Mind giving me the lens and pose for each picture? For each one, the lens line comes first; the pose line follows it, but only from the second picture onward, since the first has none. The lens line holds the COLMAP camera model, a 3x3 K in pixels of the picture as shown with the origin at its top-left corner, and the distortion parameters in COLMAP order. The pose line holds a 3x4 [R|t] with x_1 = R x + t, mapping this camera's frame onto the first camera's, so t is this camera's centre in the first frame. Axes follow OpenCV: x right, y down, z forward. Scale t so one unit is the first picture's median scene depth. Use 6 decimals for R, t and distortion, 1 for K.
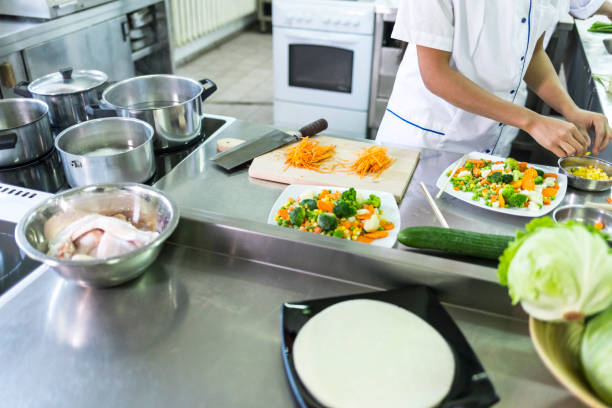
lens RADIAL K [[587.4, 0, 306.0], [0, 587.4, 204.0], [0, 0, 1]] dist [0.069143, 0.008528]
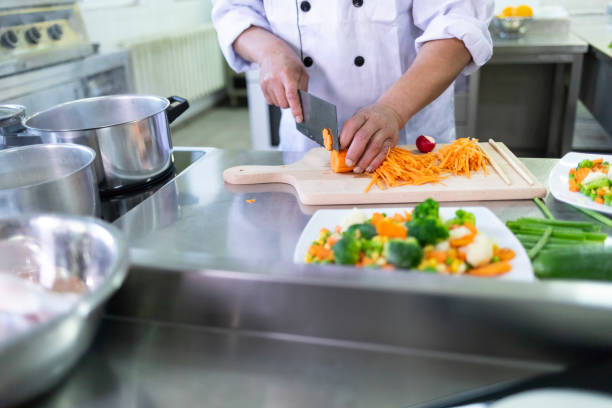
lens RADIAL K [[587.4, 0, 306.0], [0, 587.4, 204.0], [0, 0, 1]] dist [0.069143, 0.008528]
pose [[0.995525, -0.082089, 0.046820, -0.075470], [0.088147, 0.985221, -0.146867, 0.055705], [-0.034072, 0.150337, 0.988048, 0.425371]]
